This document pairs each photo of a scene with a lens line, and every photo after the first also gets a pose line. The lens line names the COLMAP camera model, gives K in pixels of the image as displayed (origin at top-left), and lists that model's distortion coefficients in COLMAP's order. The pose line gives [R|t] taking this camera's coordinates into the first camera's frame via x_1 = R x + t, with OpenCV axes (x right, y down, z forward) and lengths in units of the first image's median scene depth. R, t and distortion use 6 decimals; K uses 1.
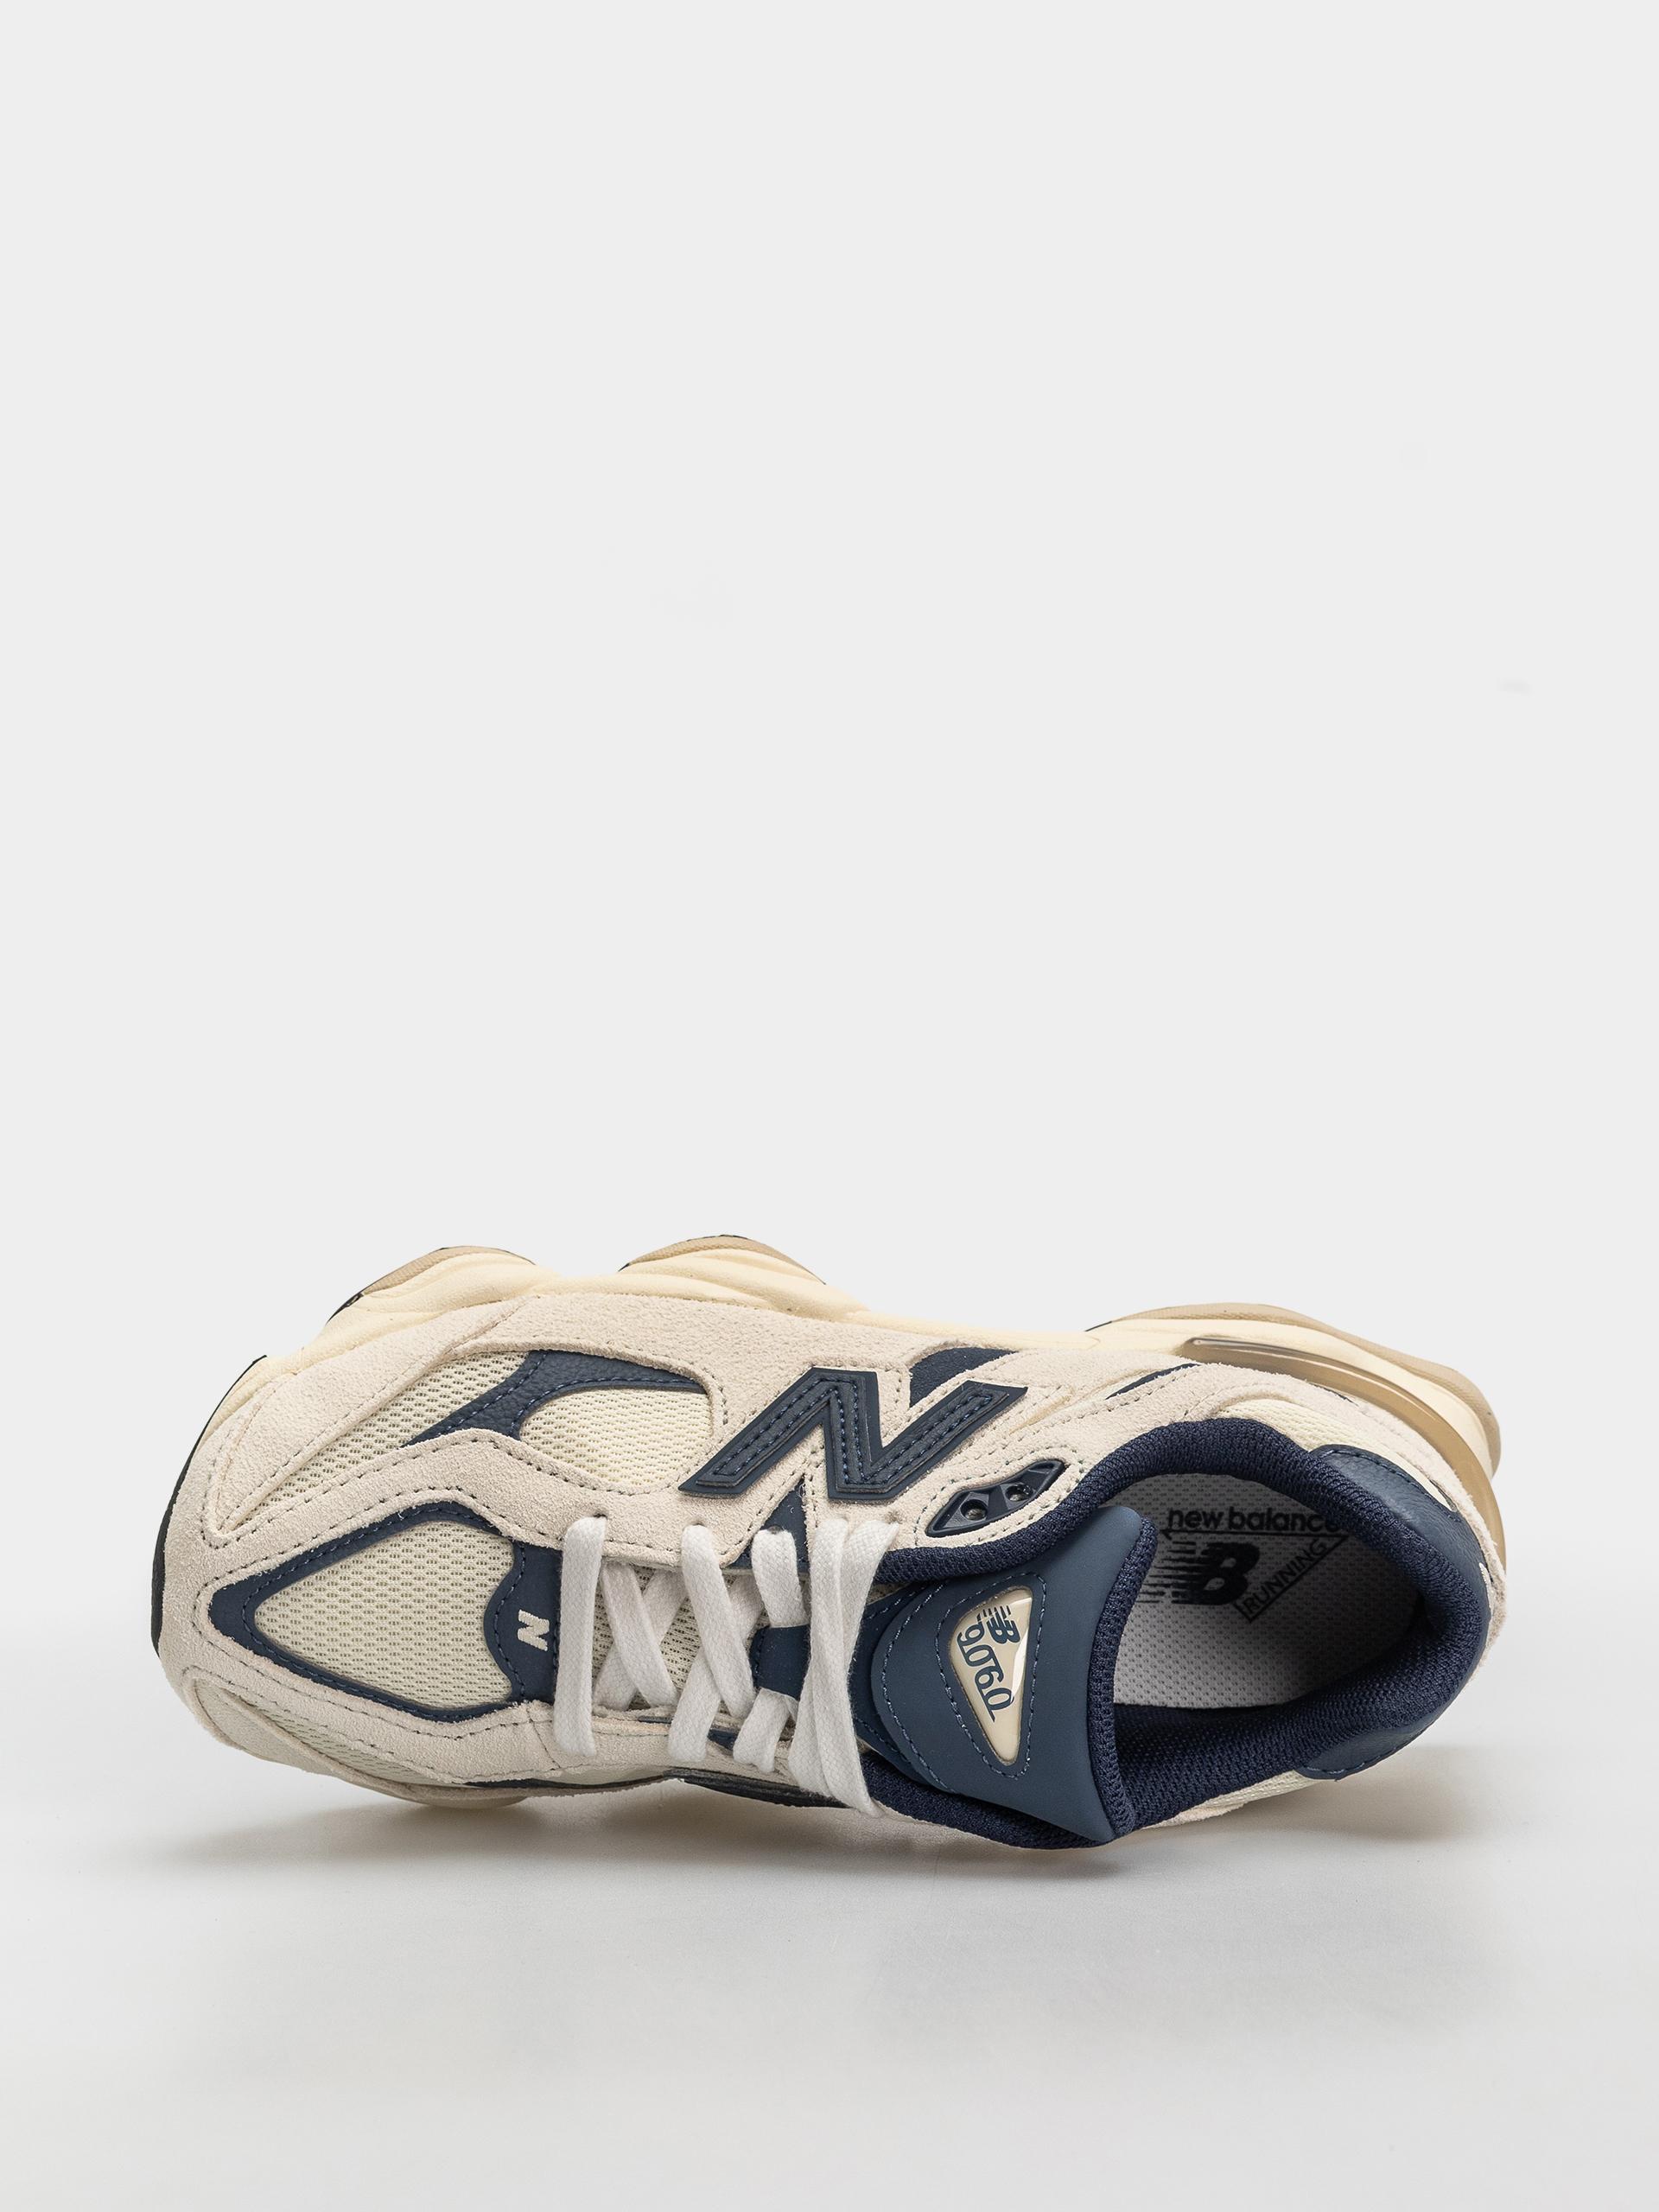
lens RADIAL K [[6182.4, 0, 829.5], [0, 6182.4, 1106.0], [0, 0, 1]] dist [0.038129, -0.192472]
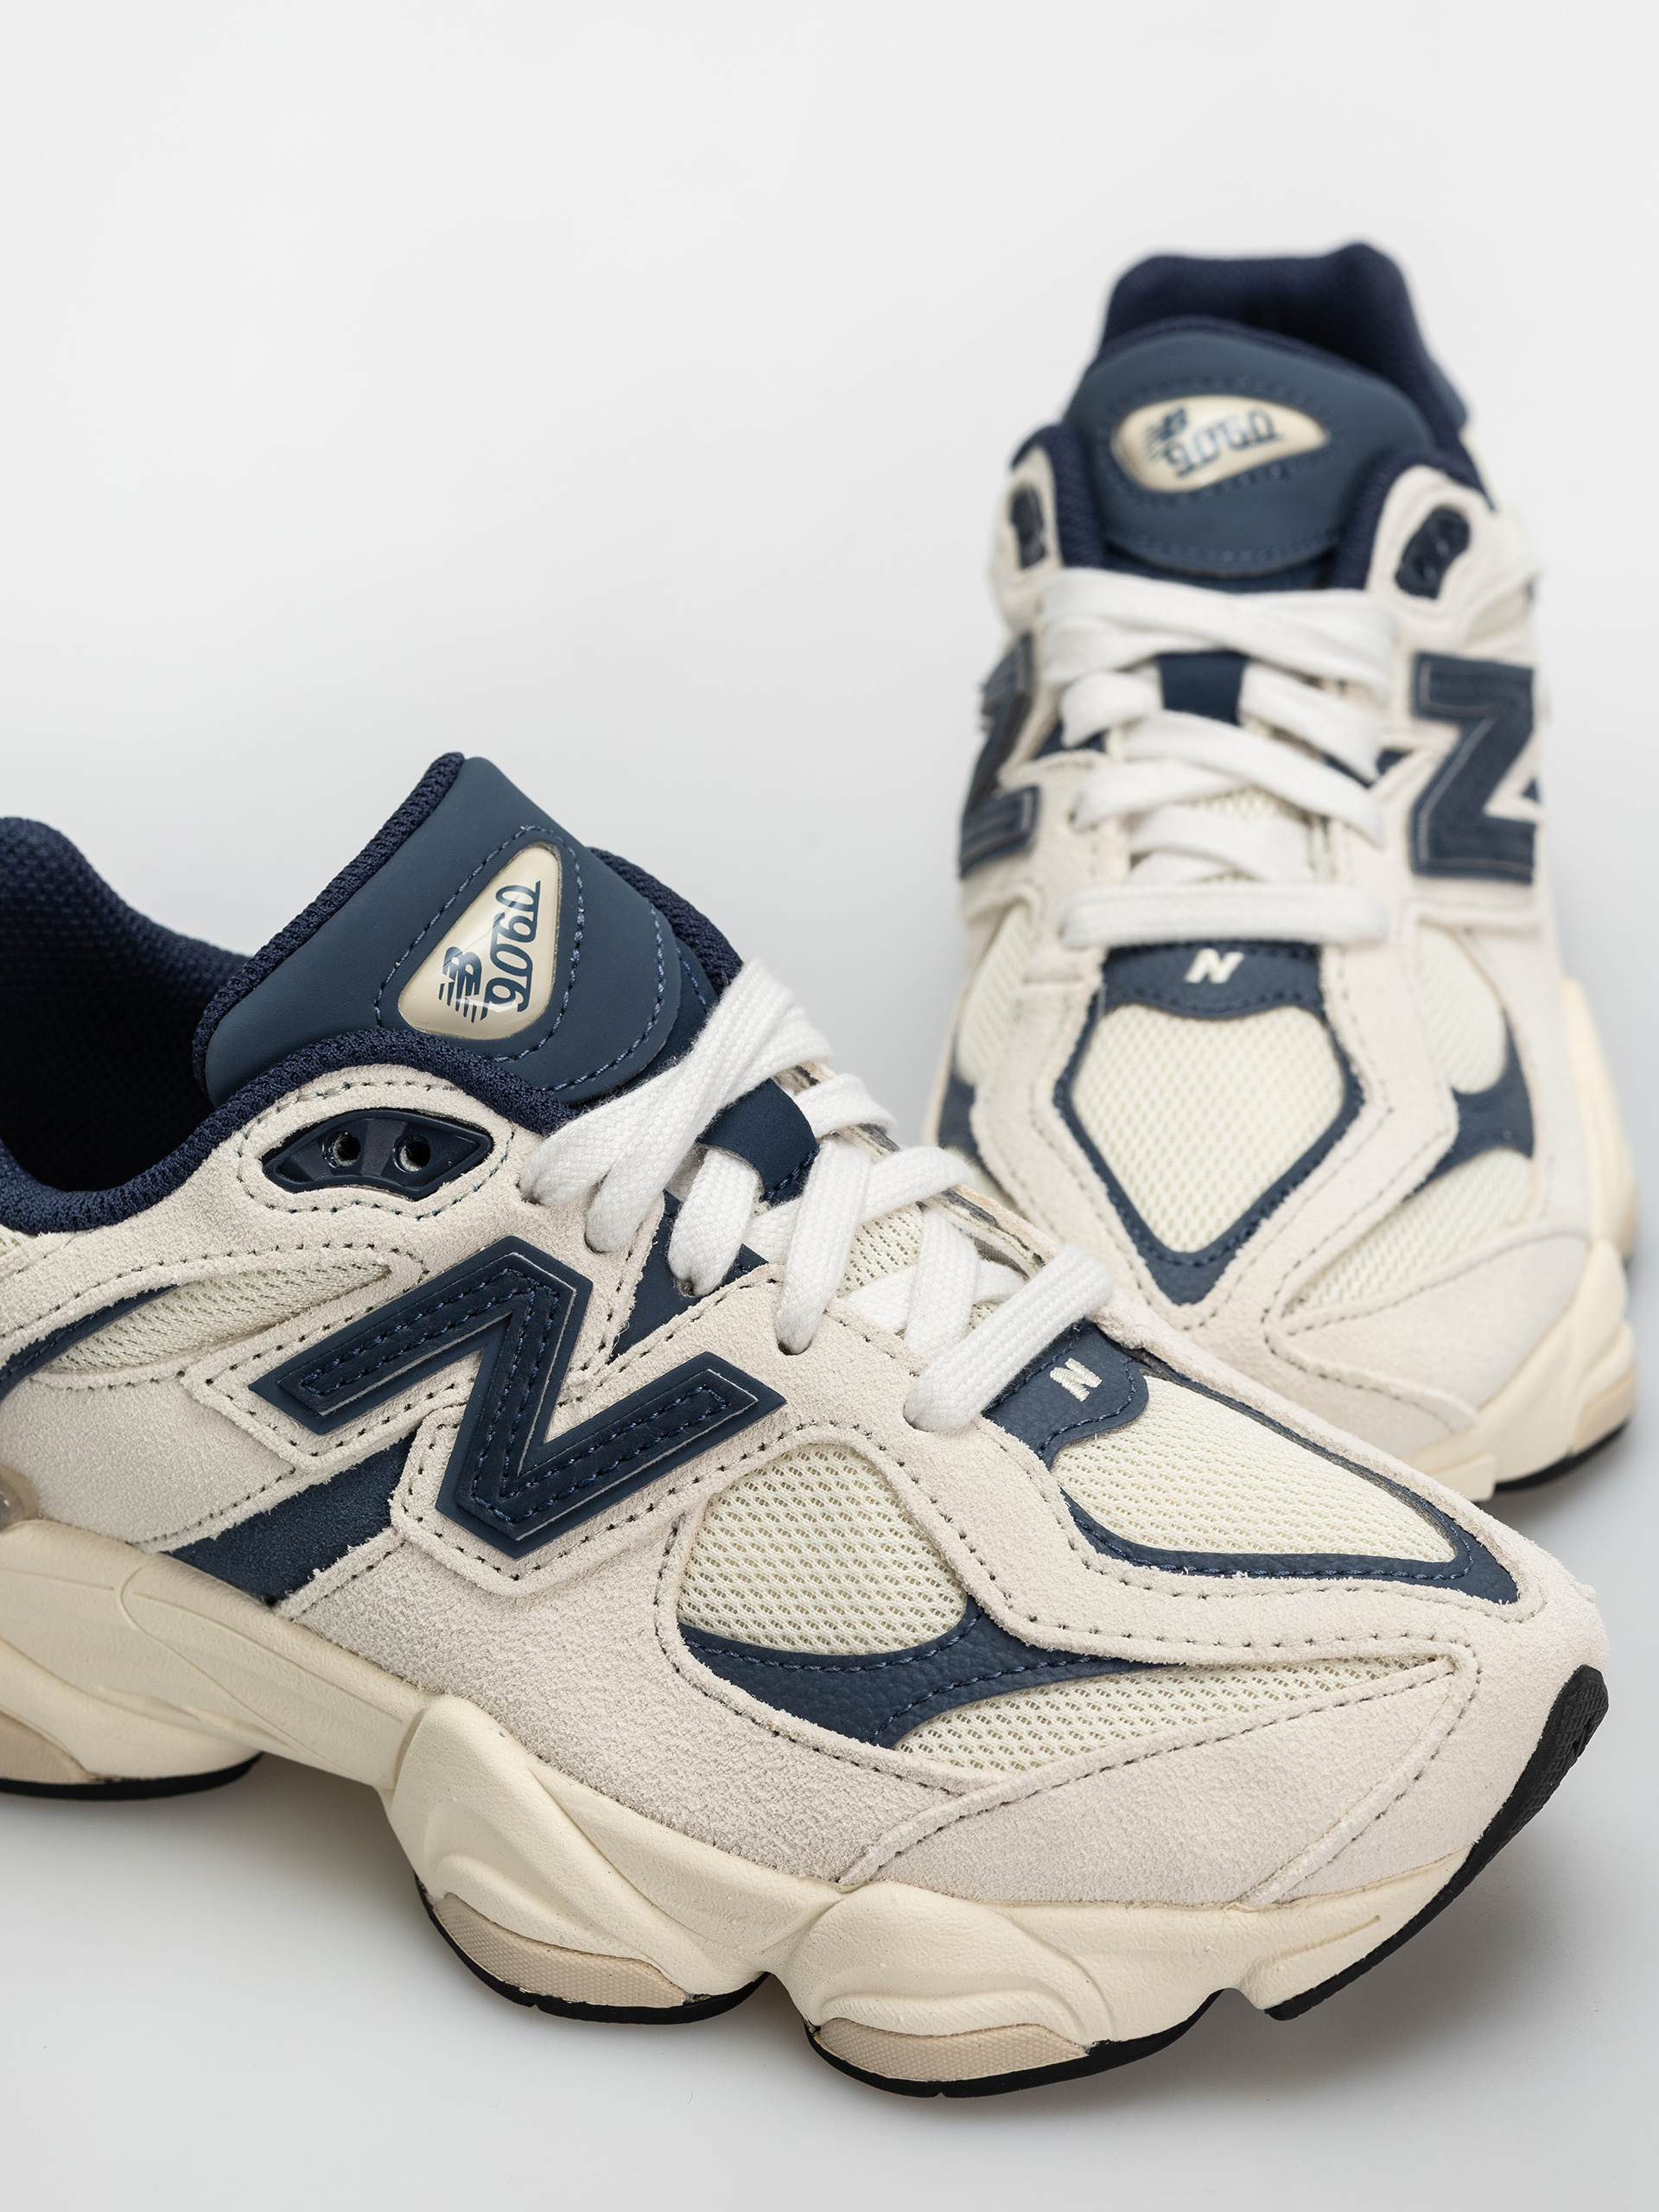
lens RADIAL K [[6182.4, 0, 829.5], [0, 6182.4, 1106.0], [0, 0, 1]] dist [0.038129, -0.192472]
pose [[-0.889269, -0.331927, 0.314681, -0.225111], [0.454014, -0.557239, 0.695238, -0.376023], [-0.055415, 0.761124, 0.646235, 0.550107]]
